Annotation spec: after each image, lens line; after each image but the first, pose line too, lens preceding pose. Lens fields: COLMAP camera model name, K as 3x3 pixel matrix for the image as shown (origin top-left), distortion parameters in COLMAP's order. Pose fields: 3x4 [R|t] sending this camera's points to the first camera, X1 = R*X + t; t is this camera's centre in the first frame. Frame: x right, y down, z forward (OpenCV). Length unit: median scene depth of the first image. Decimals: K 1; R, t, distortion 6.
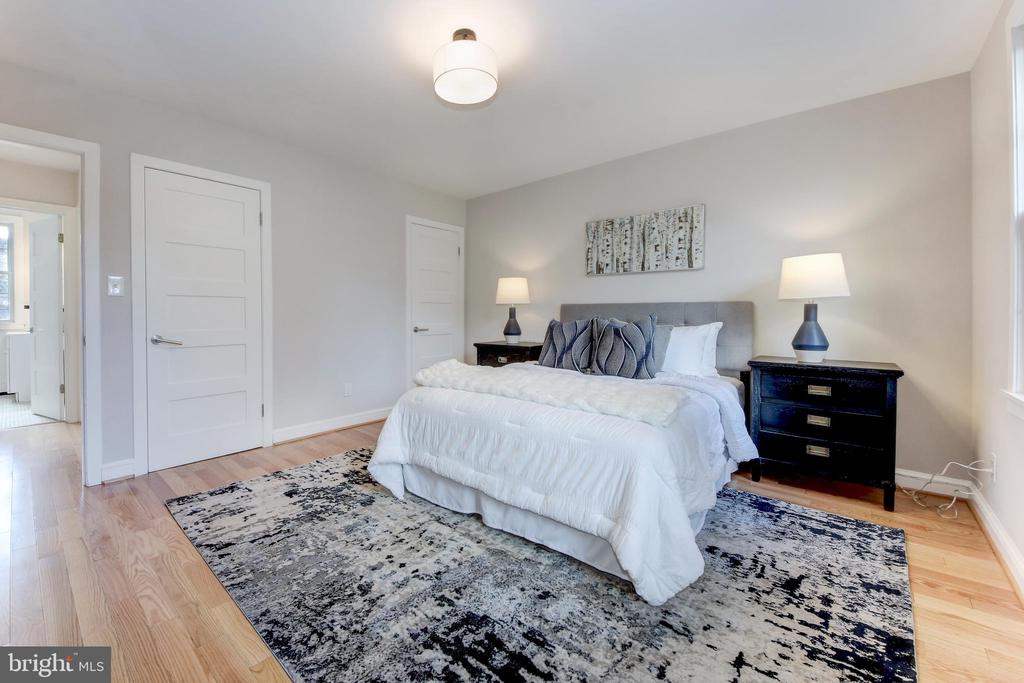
lens RADIAL K [[396.7, 0, 478.7], [0, 396.7, 321.1], [0, 0, 1]] dist [0.014561, -0.000426]
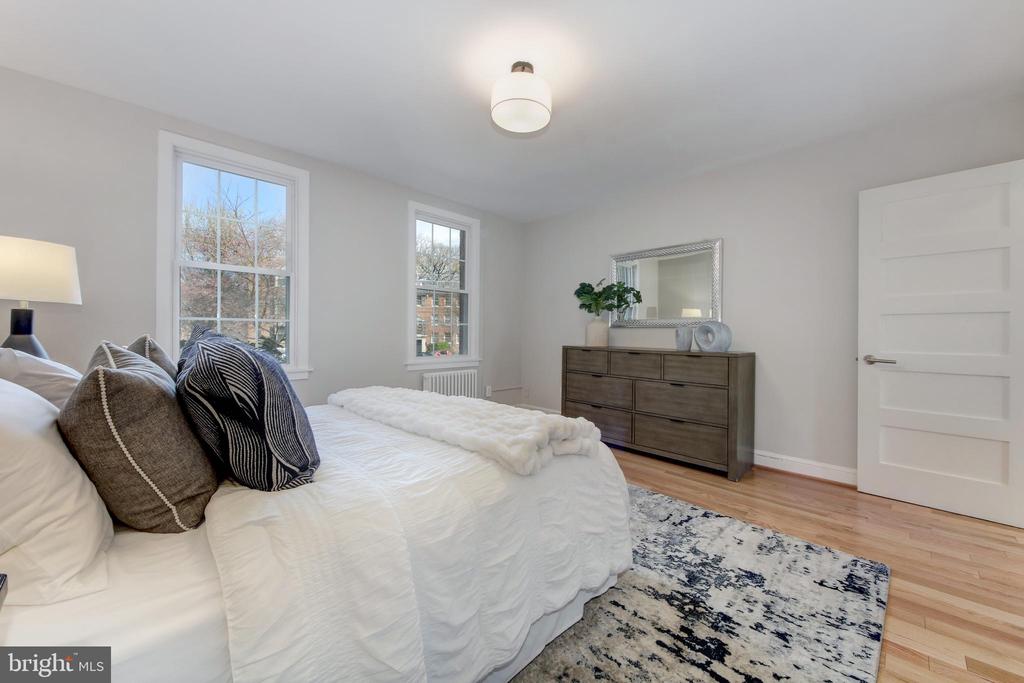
lens RADIAL K [[410.3, 0, 501.6], [0, 410.3, 325.9], [0, 0, 1]] dist [0.013866, -0.001849]
pose [[-0.998170, -0.013254, 0.059004, -0.047728], [-0.011689, 0.999573, 0.026786, -0.045912], [-0.059334, 0.026048, -0.997898, 1.801128]]
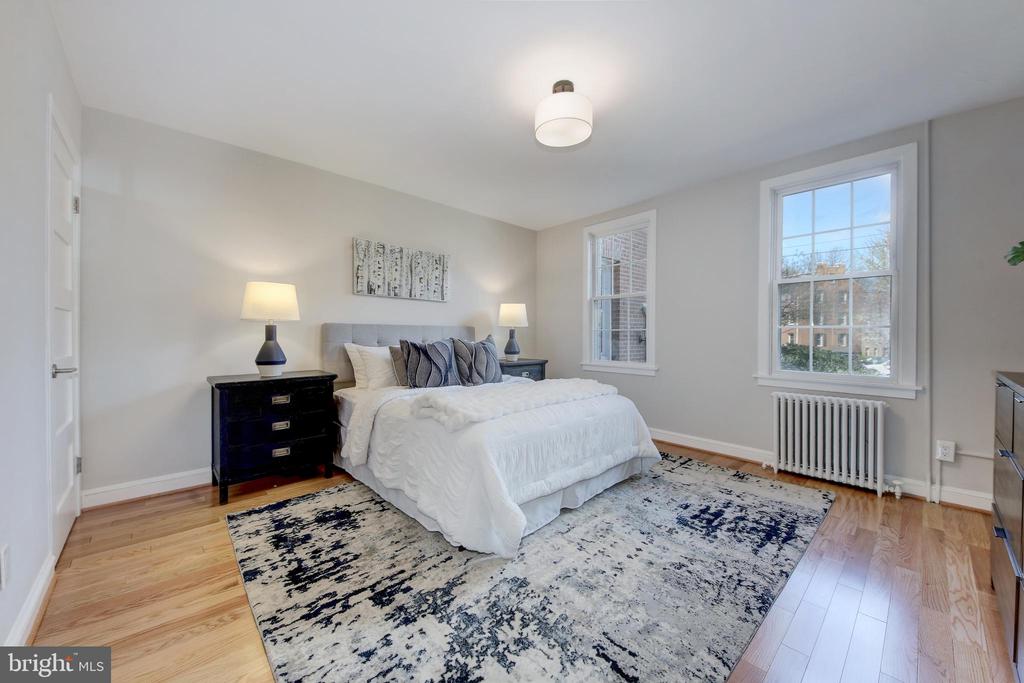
lens RADIAL K [[379.2, 0, 507.9], [0, 379.2, 334.4], [0, 0, 1]] dist [0.027654, -0.002041]
pose [[0.116503, 0.002190, 0.993188, -0.967453], [0.018968, 0.999810, -0.004429, -0.013206], [-0.993009, 0.019355, 0.116440, 0.887647]]
